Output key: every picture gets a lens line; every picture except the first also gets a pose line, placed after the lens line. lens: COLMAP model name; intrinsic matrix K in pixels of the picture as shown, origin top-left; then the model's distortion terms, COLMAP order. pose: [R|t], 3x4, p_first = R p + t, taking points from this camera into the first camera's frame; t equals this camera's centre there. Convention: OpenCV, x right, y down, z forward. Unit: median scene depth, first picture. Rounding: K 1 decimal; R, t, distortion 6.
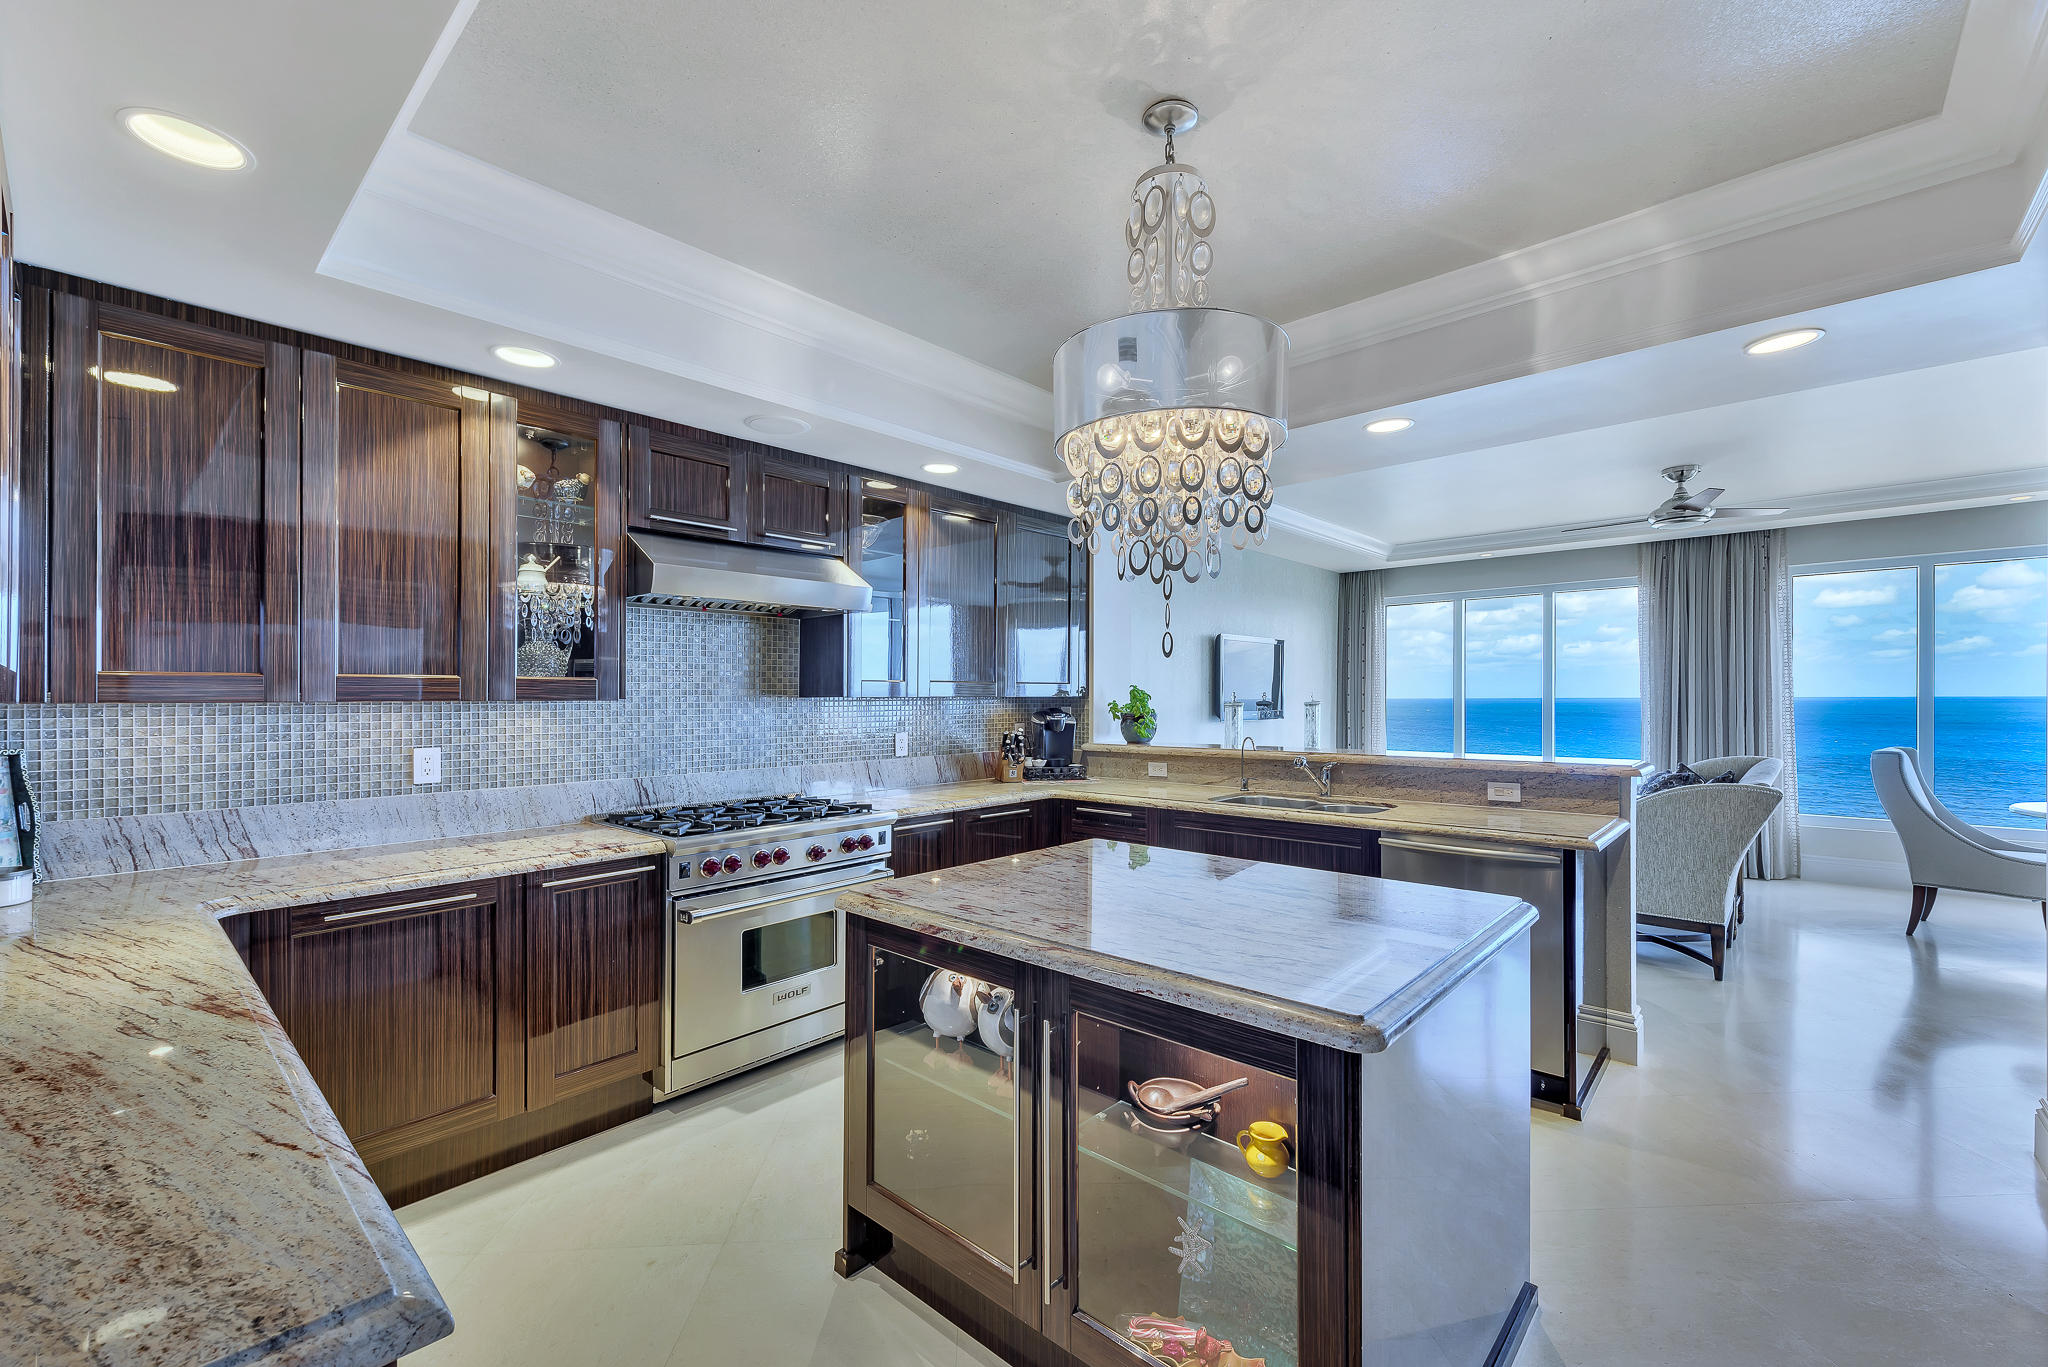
lens RADIAL K [[832.3, 0, 1031.2], [0, 832.3, 686.5], [0, 0, 1]] dist [0.000586, -0.000141]
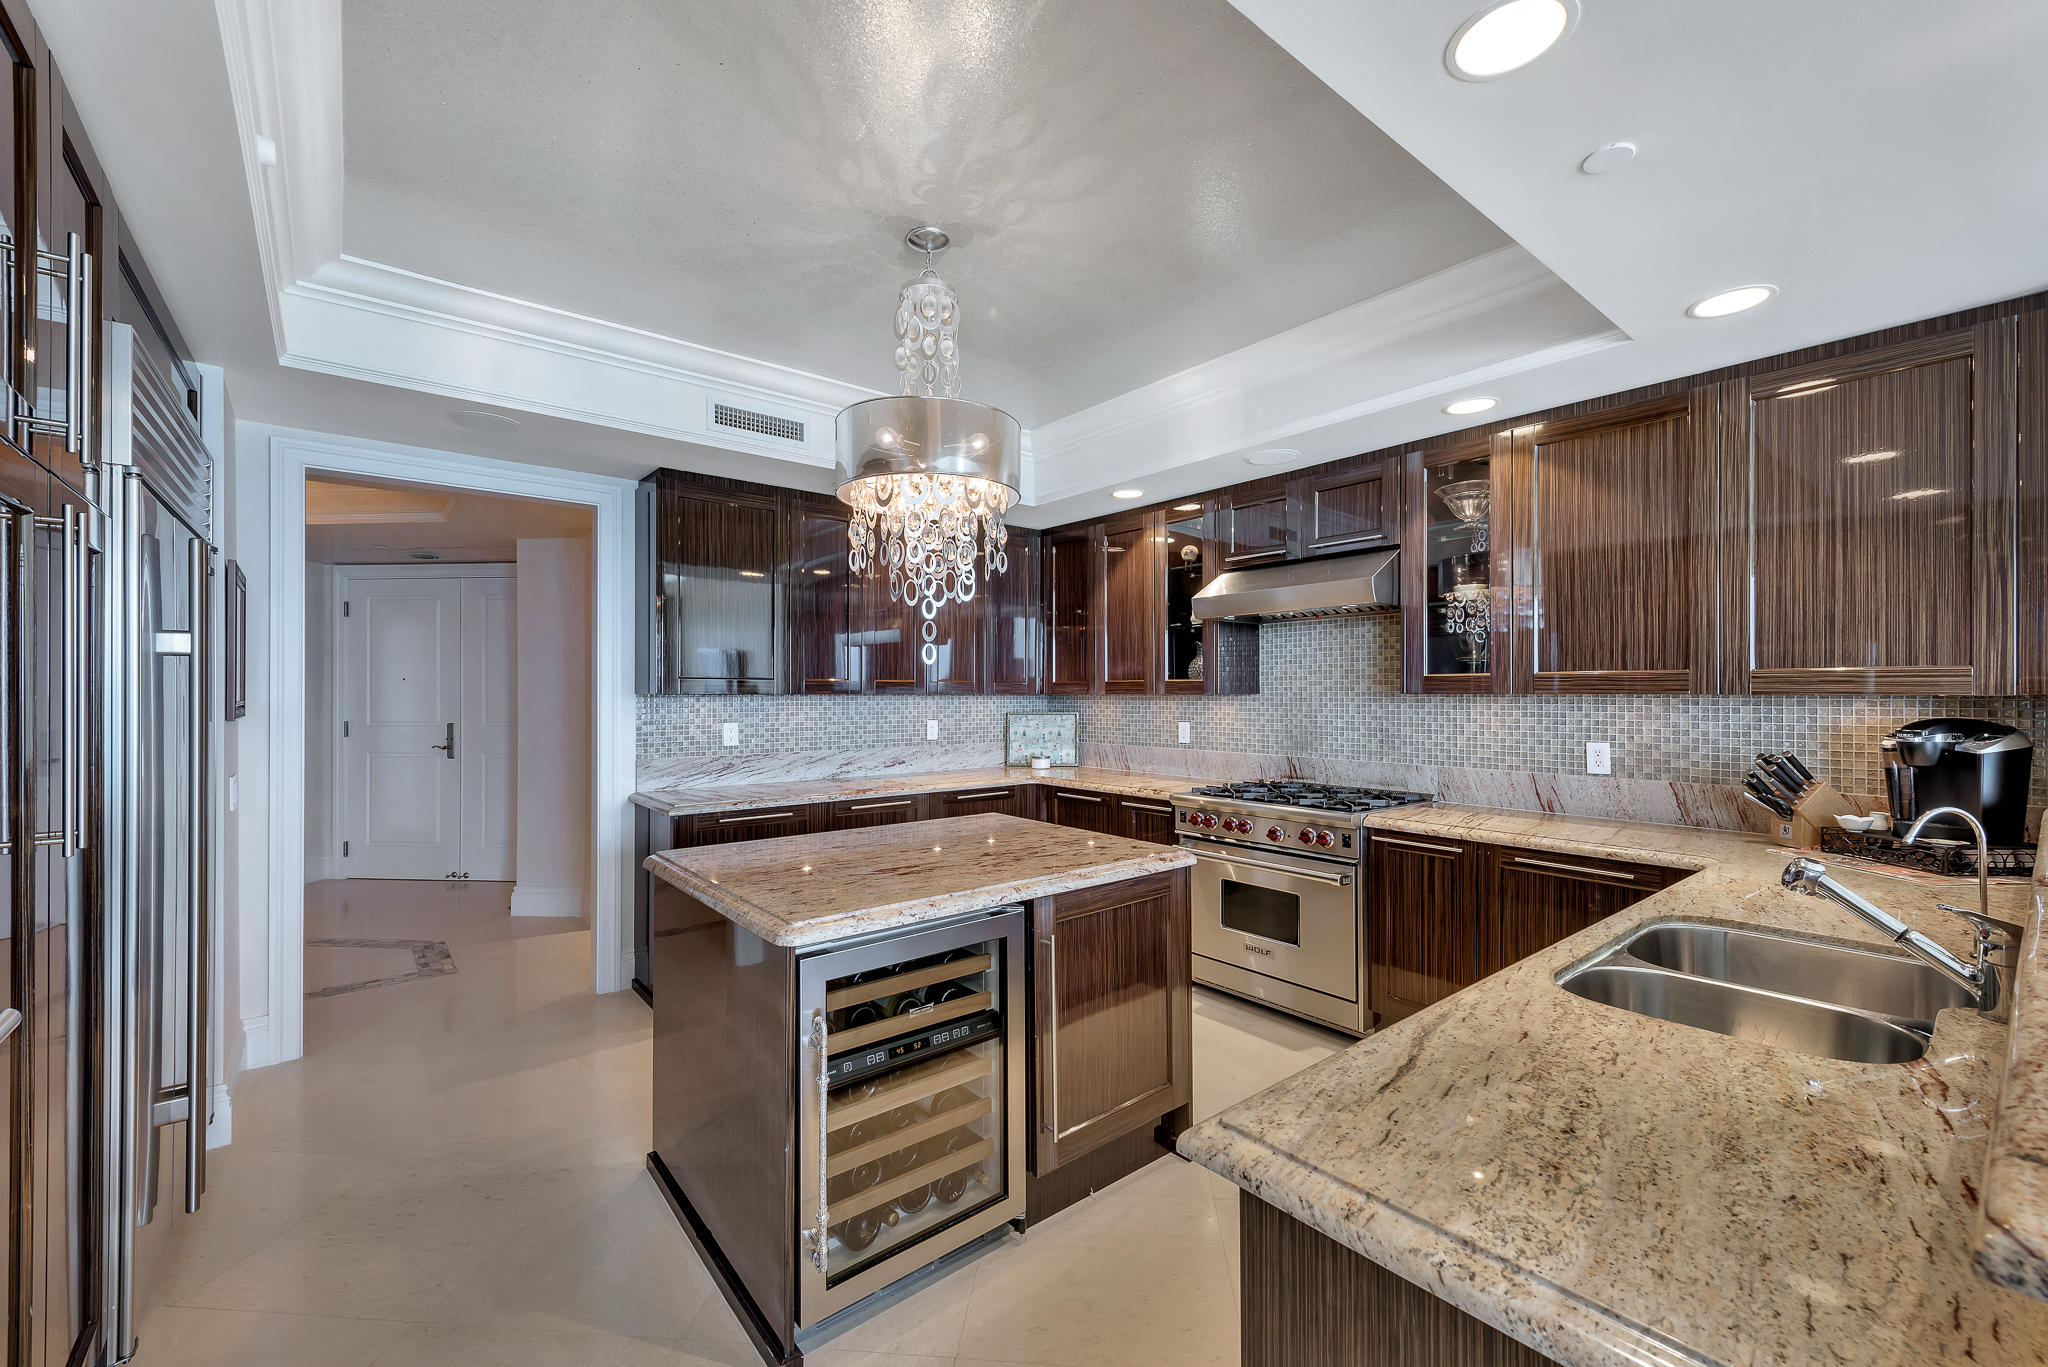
lens RADIAL K [[832.3, 0, 1031.2], [0, 832.3, 686.5], [0, 0, 1]] dist [0.000586, -0.000141]
pose [[-0.154737, -0.003340, -0.987950, 0.999830], [0.012425, 0.999909, -0.005326, 0.006189], [0.987878, -0.013100, -0.154681, 0.957259]]
